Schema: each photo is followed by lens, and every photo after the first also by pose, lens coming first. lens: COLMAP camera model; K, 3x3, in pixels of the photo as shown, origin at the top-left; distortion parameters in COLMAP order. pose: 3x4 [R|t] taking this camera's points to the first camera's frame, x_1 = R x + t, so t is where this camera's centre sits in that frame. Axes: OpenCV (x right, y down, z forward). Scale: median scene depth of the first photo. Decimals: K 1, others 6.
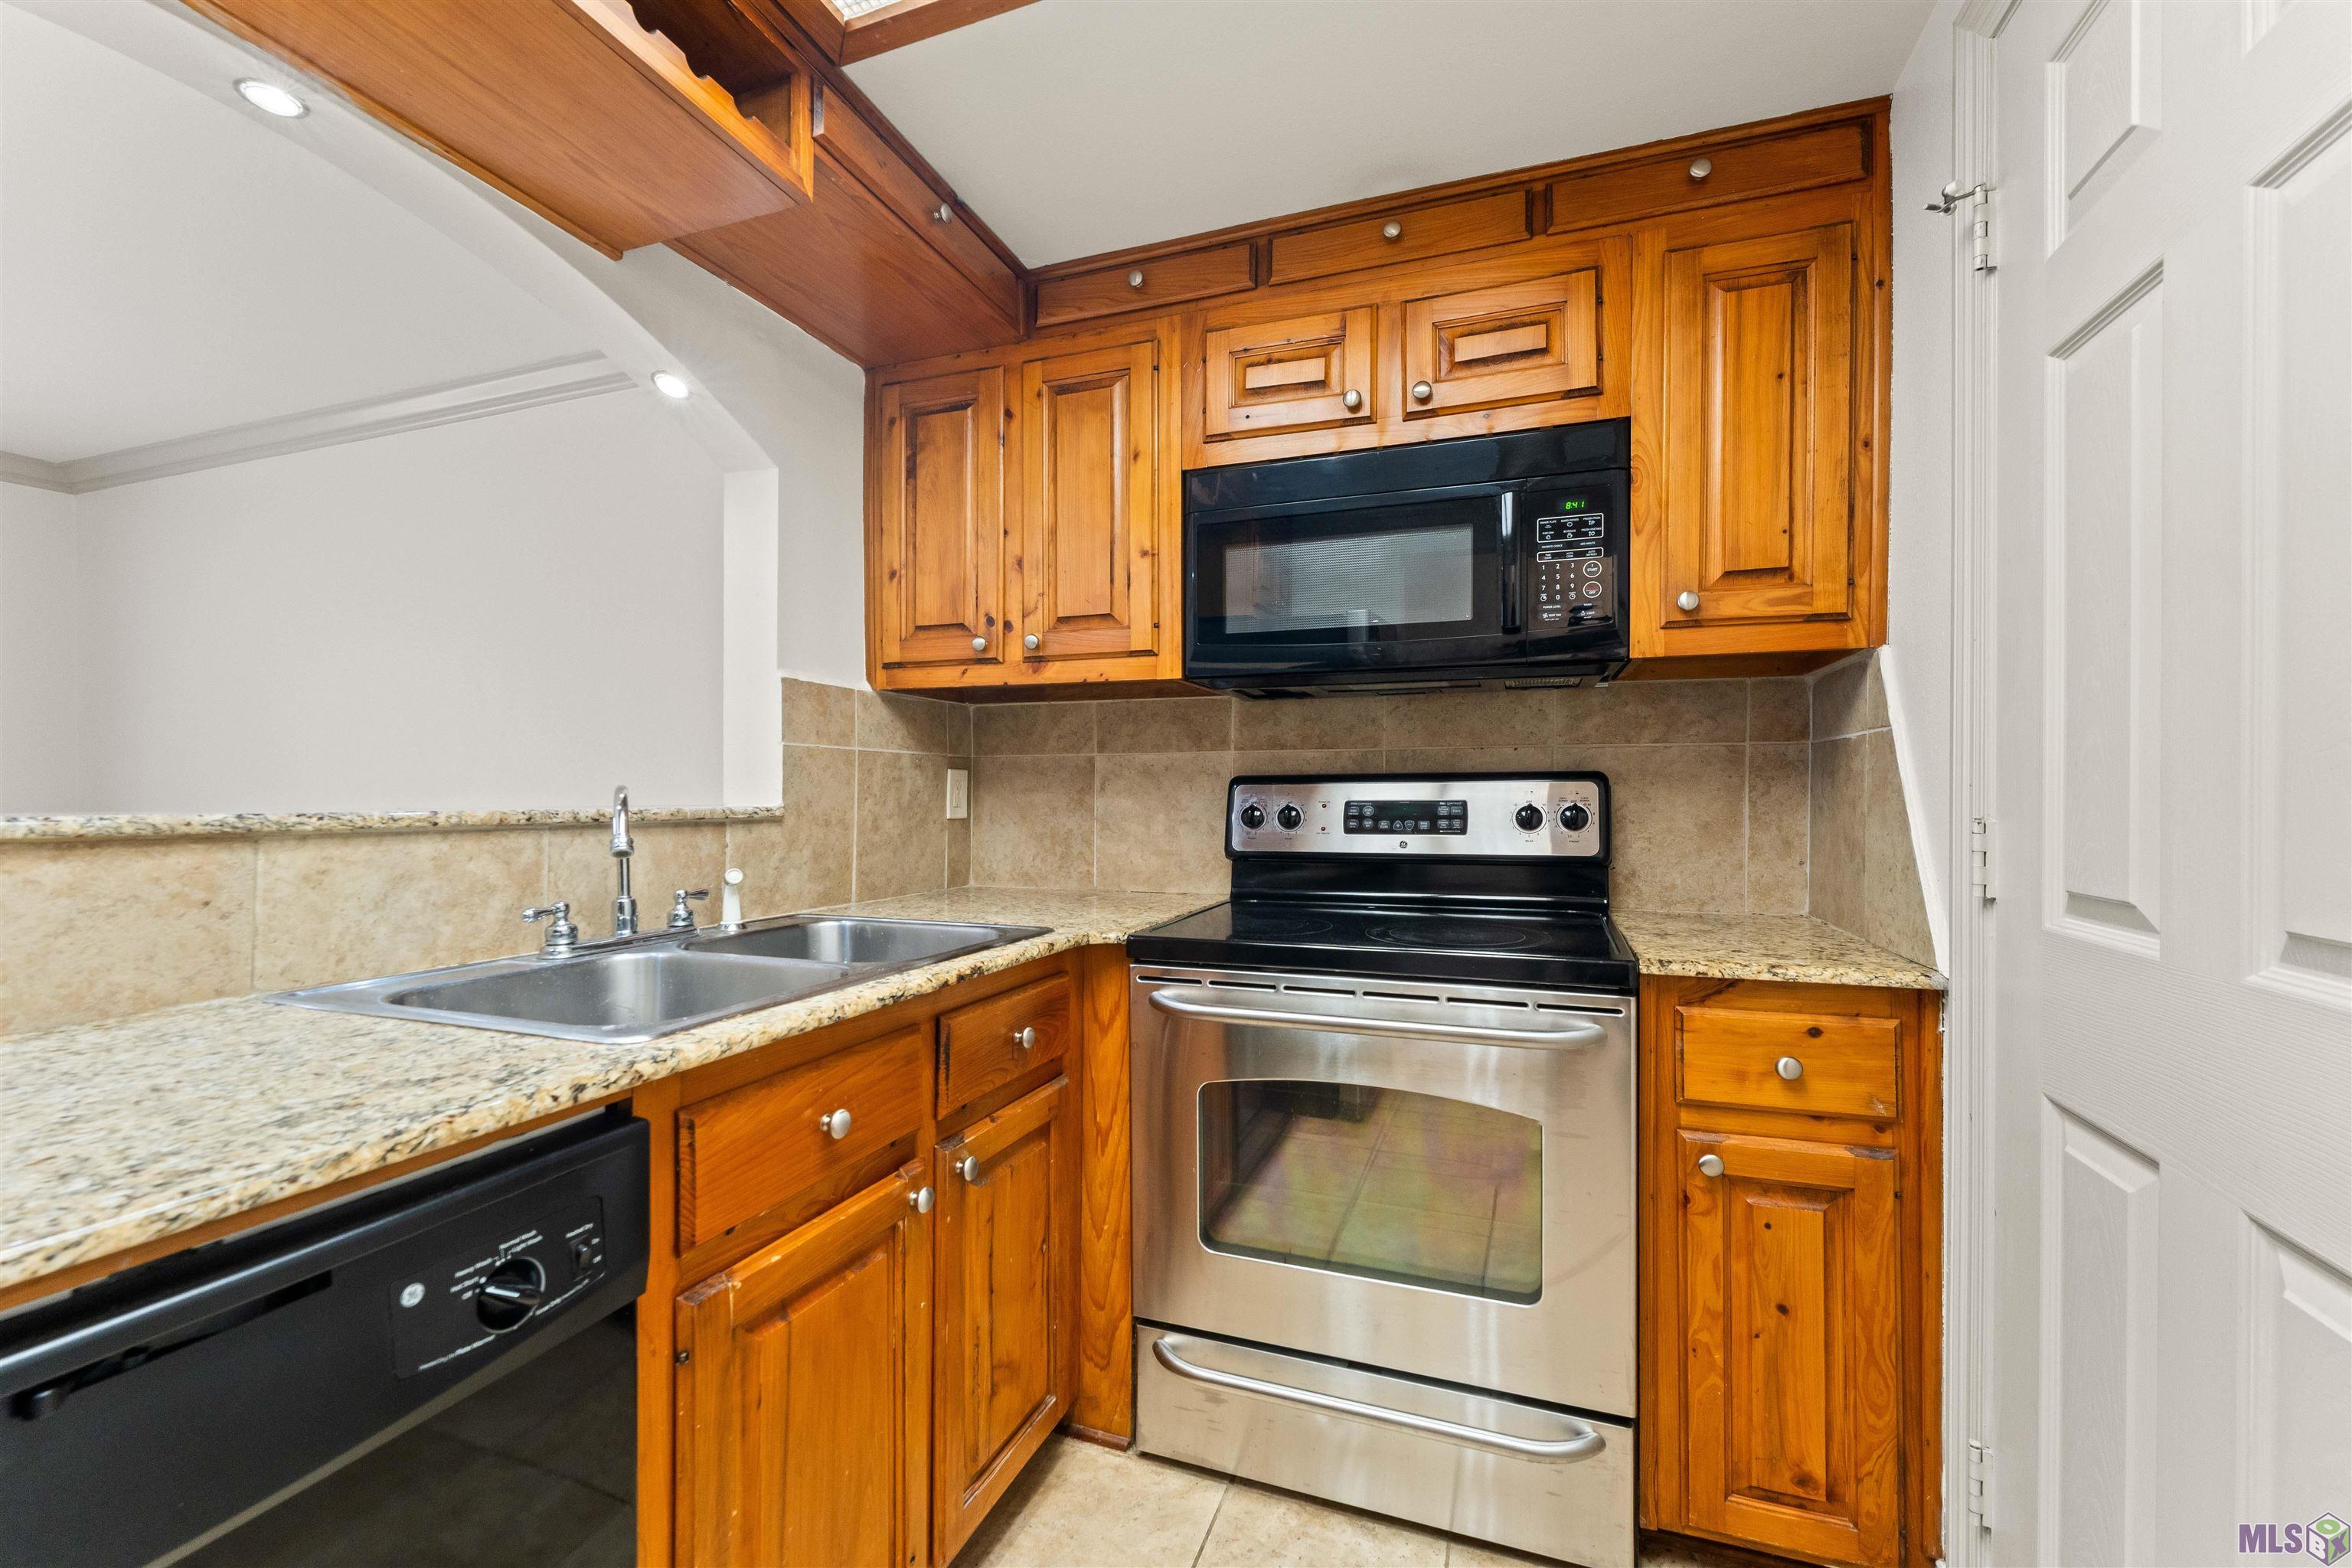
lens RADIAL K [[957.3, 0, 1002.2], [0, 957.3, 780.2], [0, 0, 1]] dist [0.000188, 0.000102]
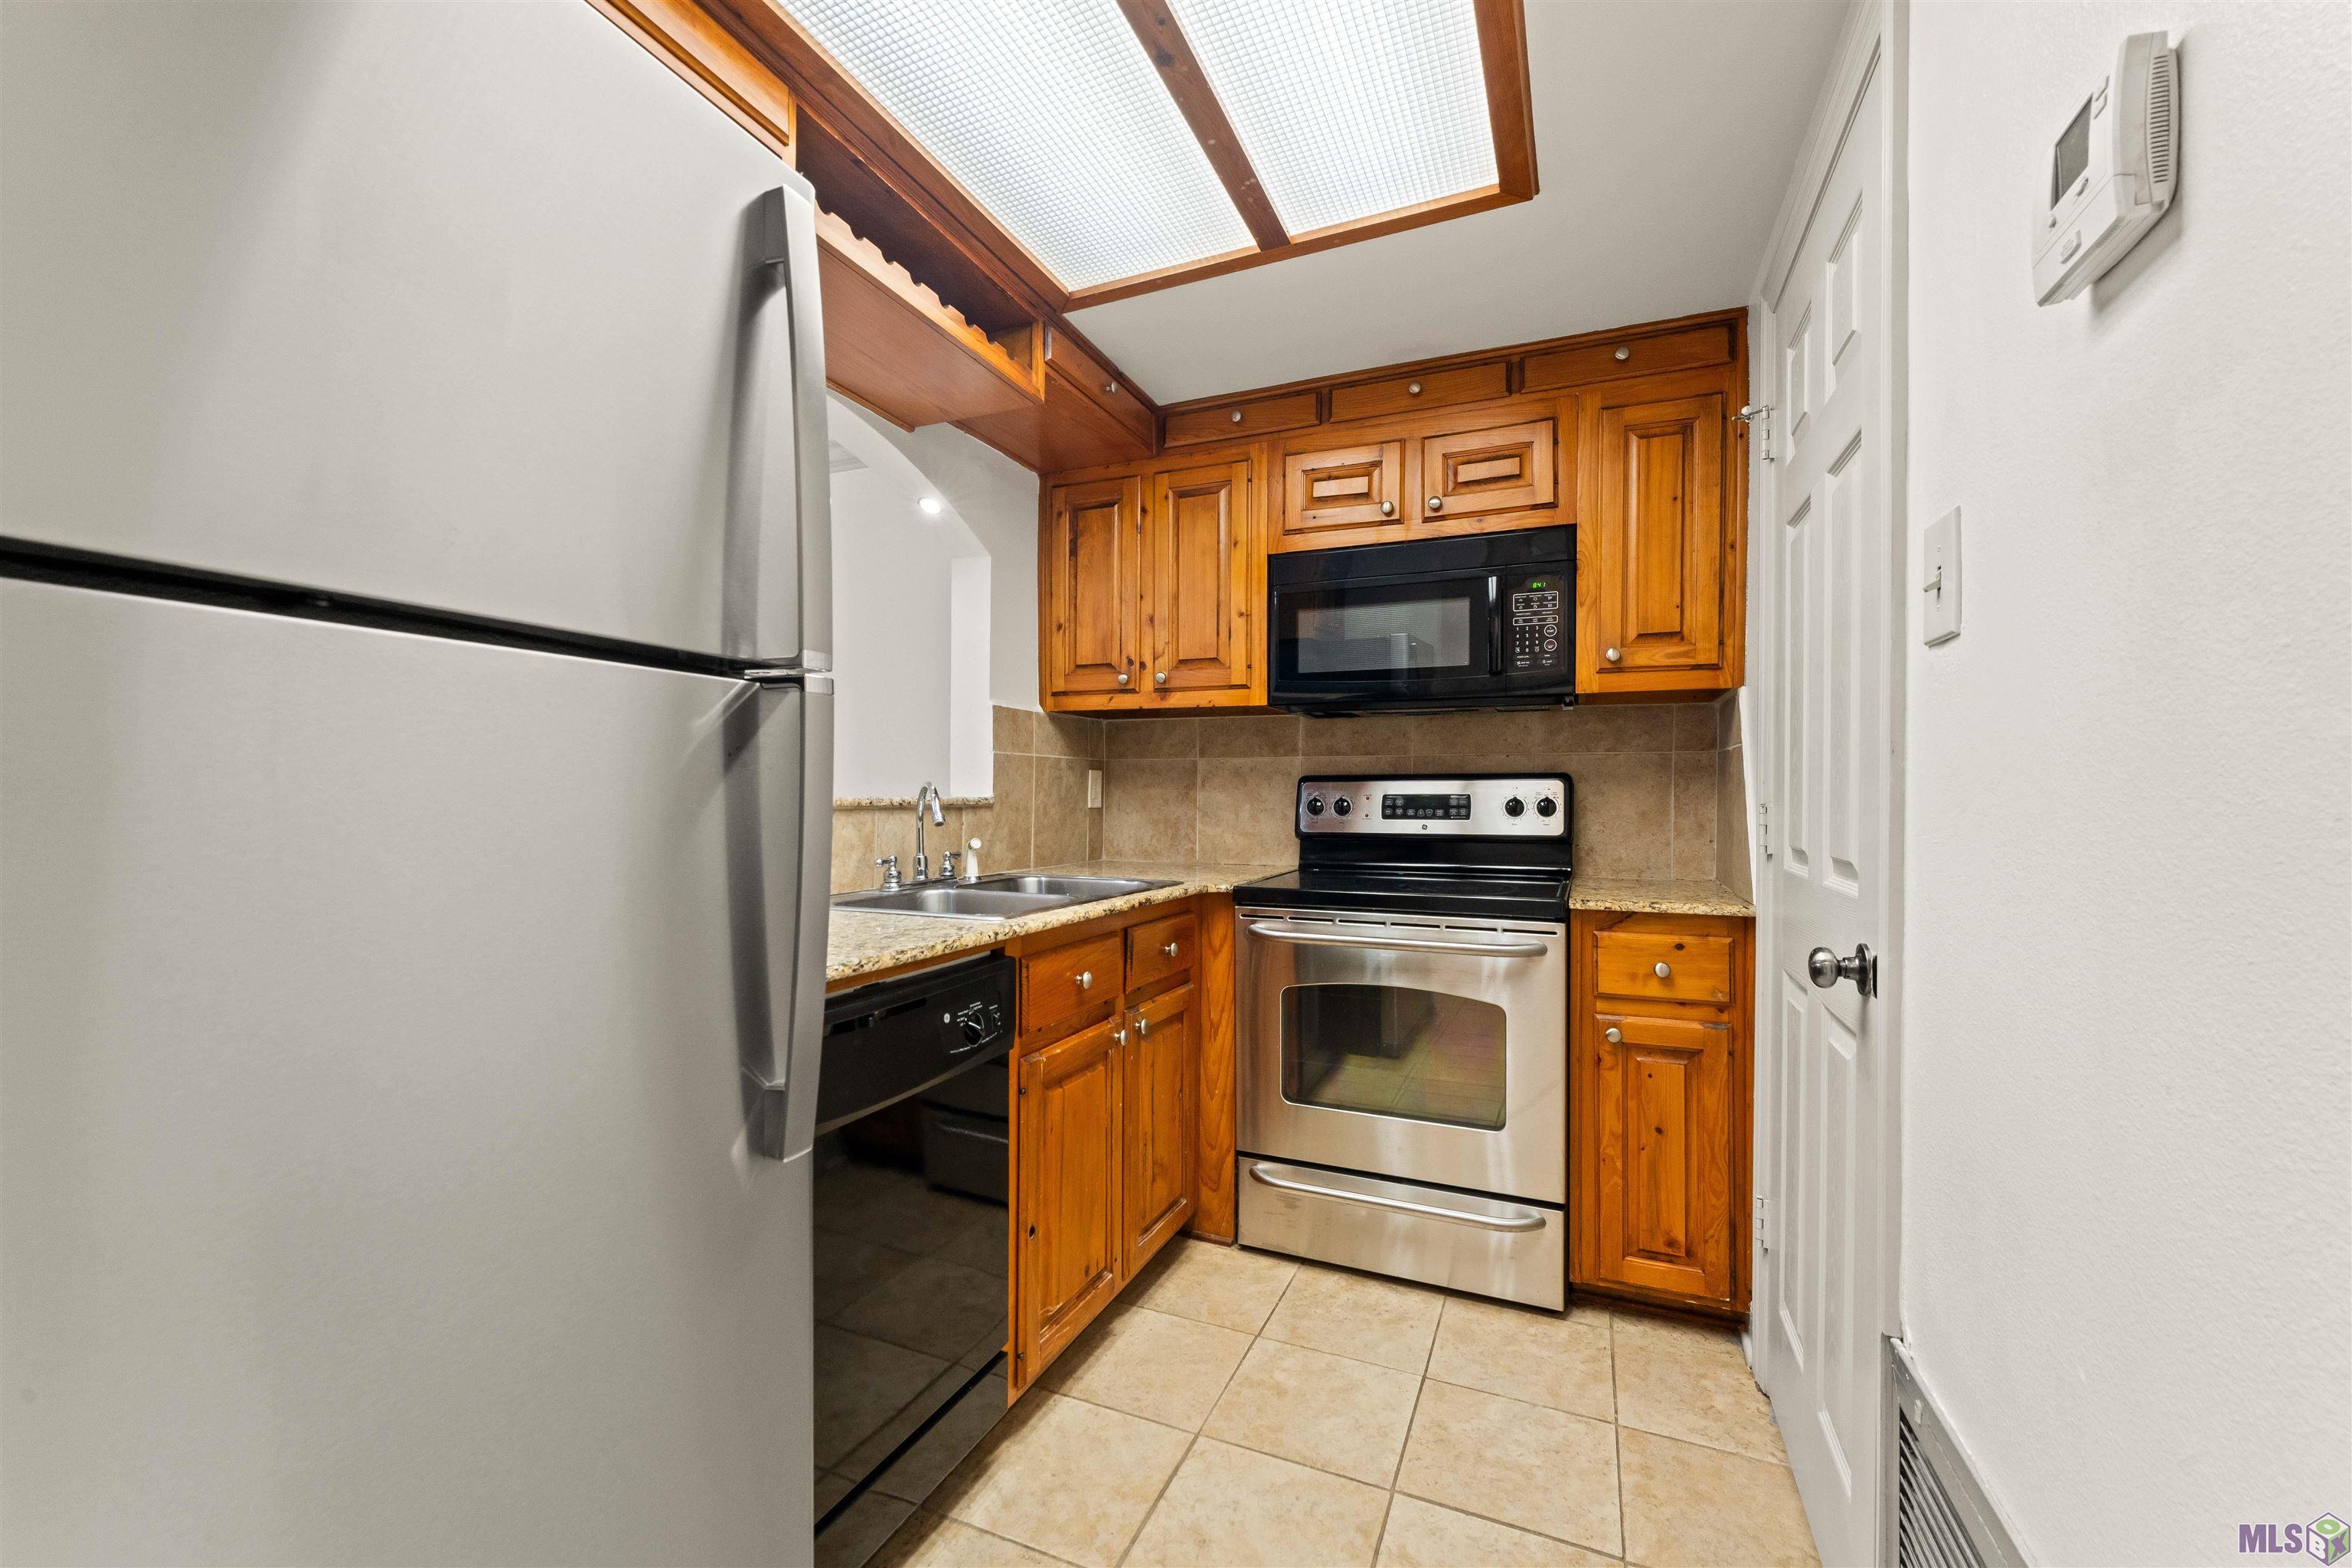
lens RADIAL K [[976.4, 0, 1176.0], [0, 976.4, 784.0], [0, 0, 1]] dist [-0.001125, -0.000067]
pose [[0.992318, 0.001788, 0.123701, -0.129054], [-0.002559, 0.999978, 0.006074, -0.000785], [-0.123687, -0.006344, 0.992301, -0.421419]]
